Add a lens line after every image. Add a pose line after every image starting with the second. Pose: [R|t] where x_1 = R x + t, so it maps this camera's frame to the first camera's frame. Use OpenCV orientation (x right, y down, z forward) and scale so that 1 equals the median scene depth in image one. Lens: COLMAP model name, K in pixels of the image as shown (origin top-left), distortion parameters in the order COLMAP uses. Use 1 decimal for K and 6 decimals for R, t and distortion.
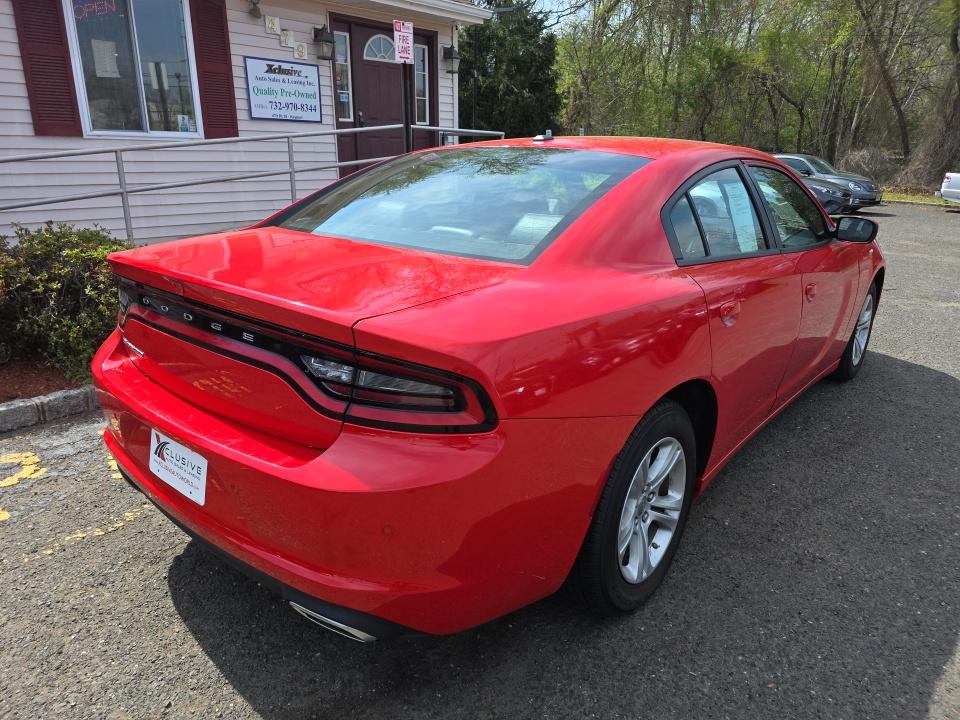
lens RADIAL K [[654.3, 0, 471.4], [0, 654.3, 361.5], [0, 0, 1]] dist [0.053724, -0.055377]
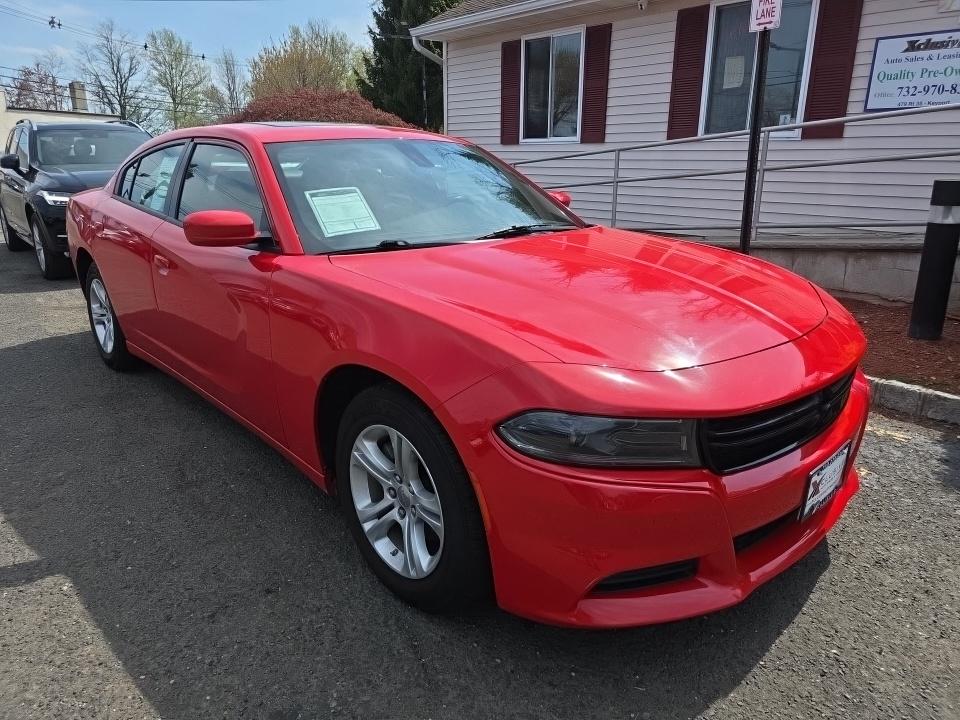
lens RADIAL K [[640.8, 0, 480.0], [0, 640.8, 360.0], [0, 0, 1]] dist [0.051108, -0.051262]
pose [[-0.116575, 0.286064, -0.951093, 0.614955], [-0.301613, 0.902200, 0.308327, -0.185642], [0.946277, 0.322805, -0.018893, 0.648242]]
